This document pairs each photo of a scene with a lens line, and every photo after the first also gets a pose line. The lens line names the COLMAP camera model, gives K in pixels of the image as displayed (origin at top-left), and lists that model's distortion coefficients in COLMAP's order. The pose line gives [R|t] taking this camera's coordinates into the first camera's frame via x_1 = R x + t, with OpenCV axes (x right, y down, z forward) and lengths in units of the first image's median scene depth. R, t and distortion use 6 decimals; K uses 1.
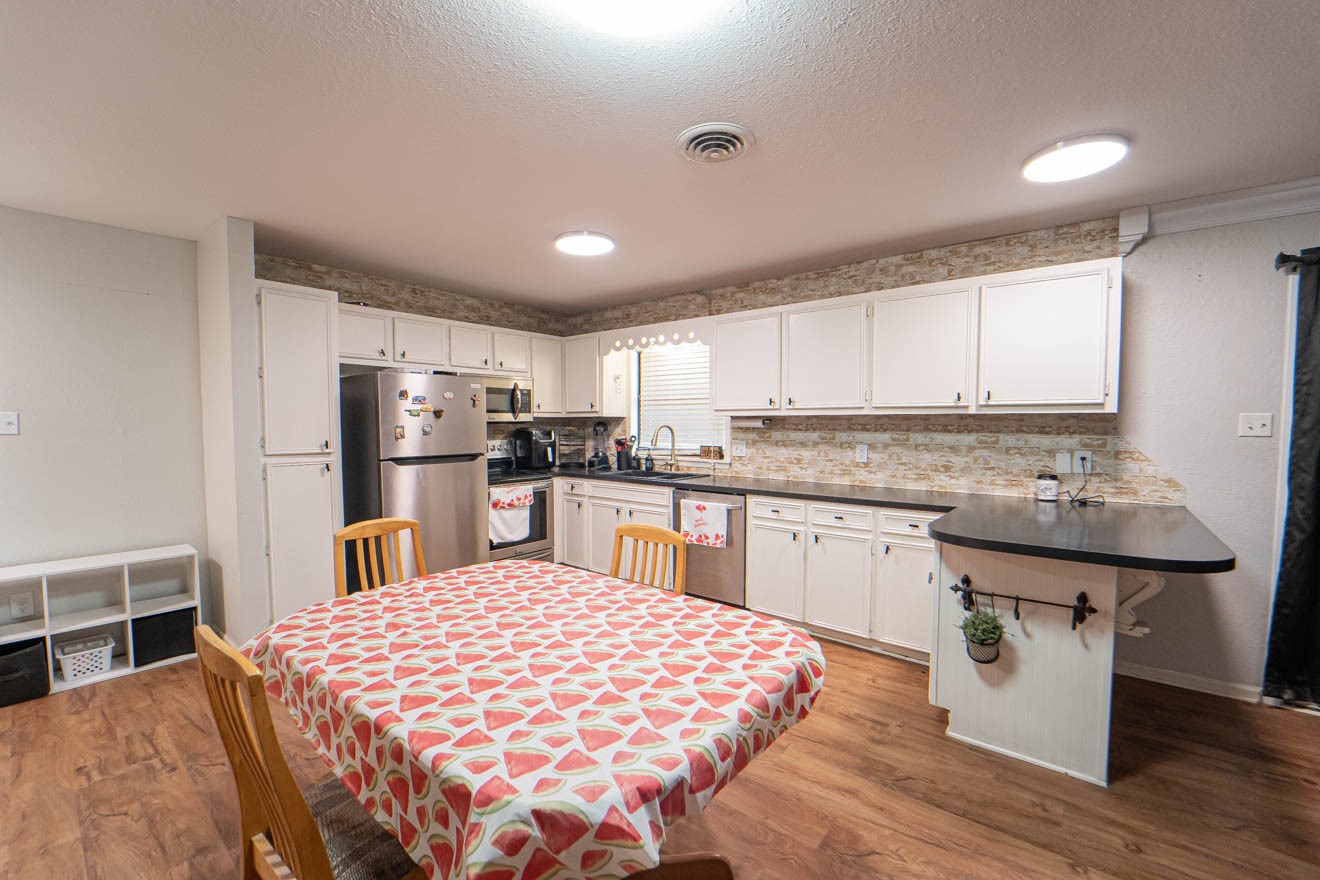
lens RADIAL K [[533.9, 0, 662.7], [0, 533.9, 448.9], [0, 0, 1]] dist [-0.020413, 0.000096]
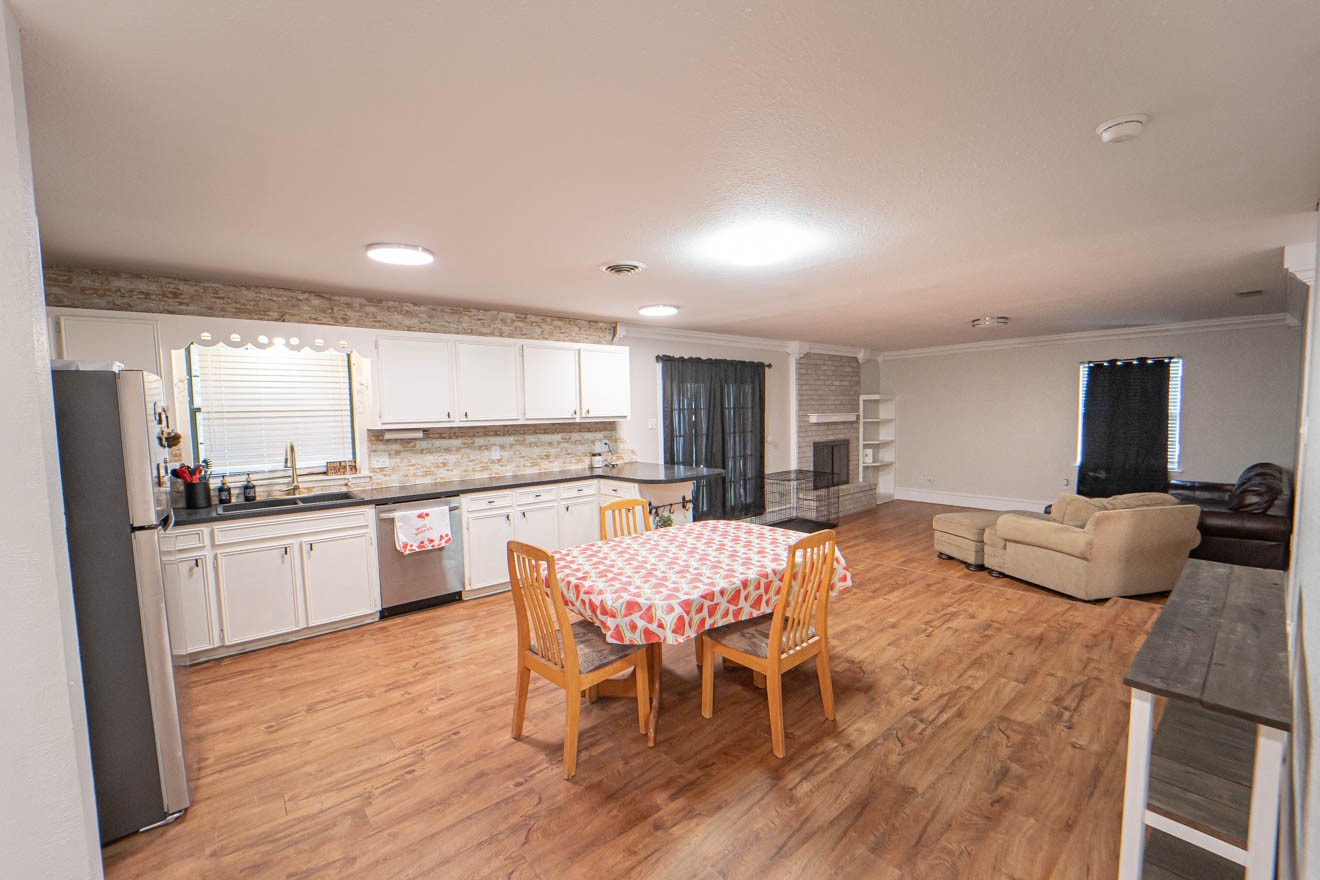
lens RADIAL K [[533.9, 0, 666.4], [0, 533.9, 447.6], [0, 0, 1]] dist [-0.020413, 0.000096]
pose [[0.198836, -0.069153, 0.977590, -0.963978], [0.073229, 0.995767, 0.055544, -0.053587], [-0.977293, 0.060543, 0.203058, 0.337789]]
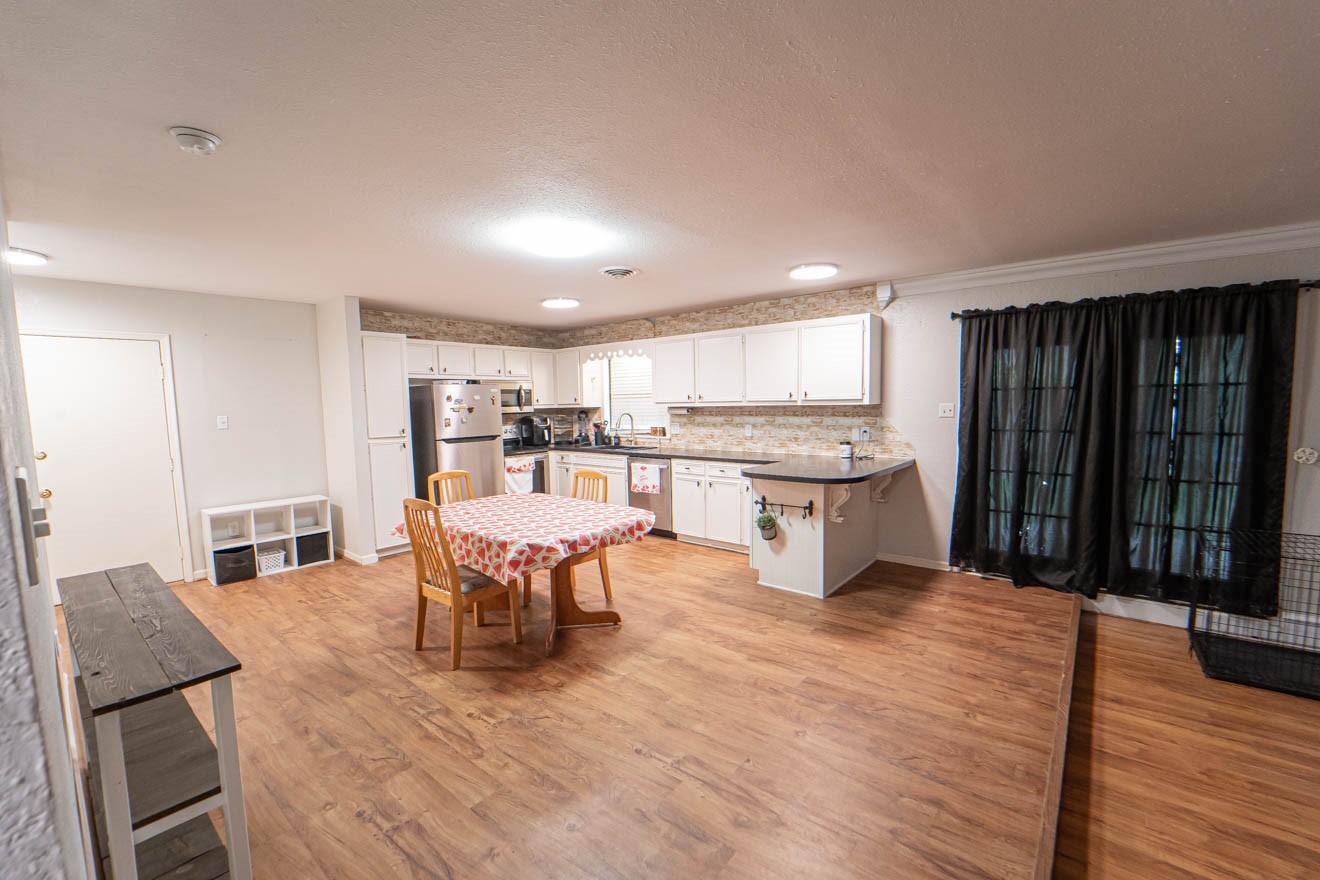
lens RADIAL K [[533.9, 0, 666.6], [0, 533.9, 447.5], [0, 0, 1]] dist [-0.020413, 0.000096]
pose [[0.999811, -0.017421, -0.008618, 0.170901], [0.017722, 0.999189, 0.036163, -0.002744], [0.007981, -0.036309, 0.999309, -0.588289]]
